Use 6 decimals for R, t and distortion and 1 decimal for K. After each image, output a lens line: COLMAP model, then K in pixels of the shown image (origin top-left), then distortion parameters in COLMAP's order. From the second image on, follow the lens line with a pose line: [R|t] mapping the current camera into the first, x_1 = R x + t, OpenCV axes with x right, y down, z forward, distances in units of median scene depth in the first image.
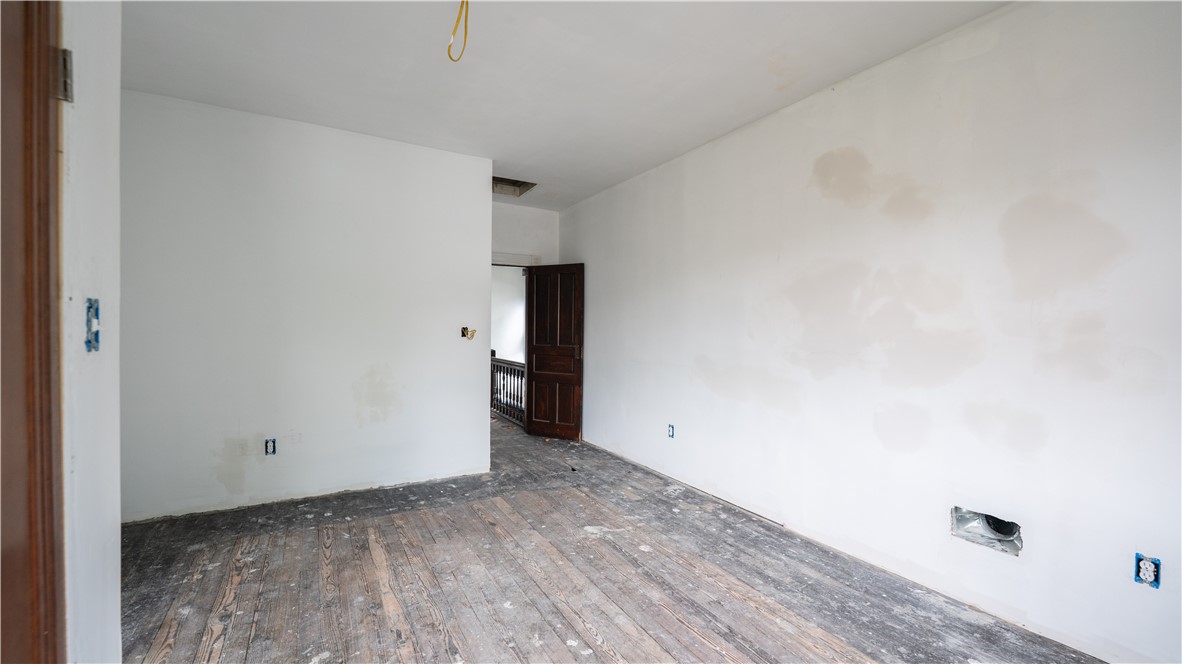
lens RADIAL K [[482.4, 0, 591.1], [0, 482.4, 331.5], [0, 0, 1]] dist [-0.004434, -0.000417]
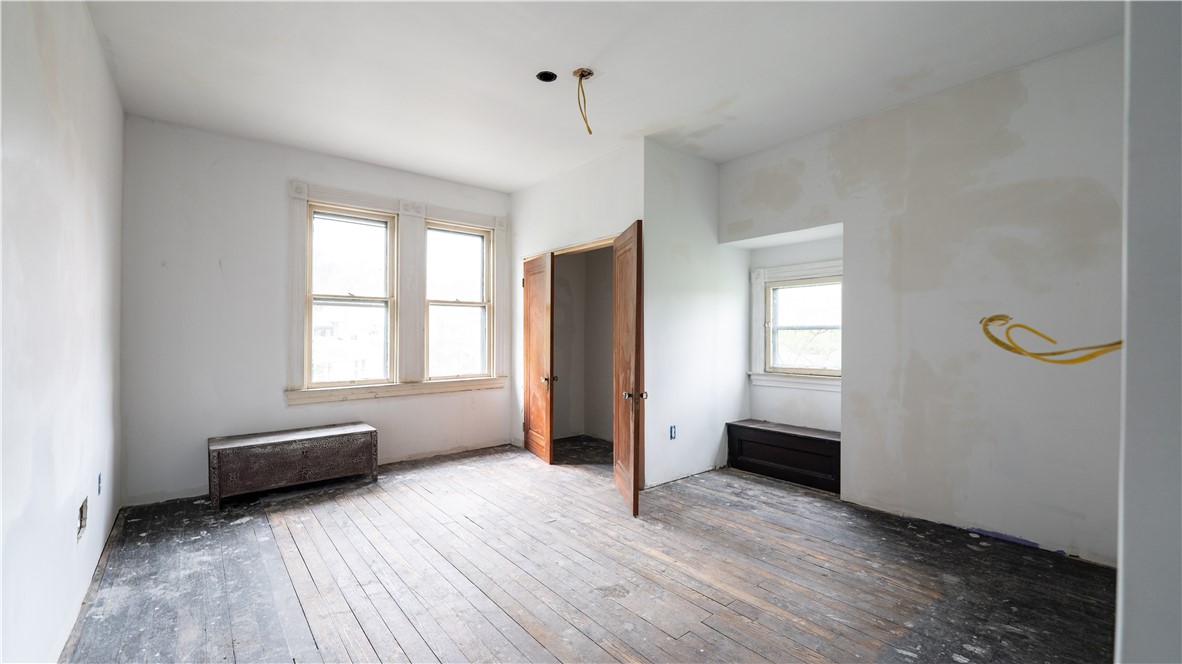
lens RADIAL K [[482.4, 0, 591.5], [0, 482.4, 332.9], [0, 0, 1]] dist [-0.004434, -0.000417]
pose [[-0.985735, -0.008150, -0.168107, -0.045619], [-0.010035, 0.999896, 0.010362, 0.007065], [0.168005, 0.011901, -0.985714, 1.959941]]
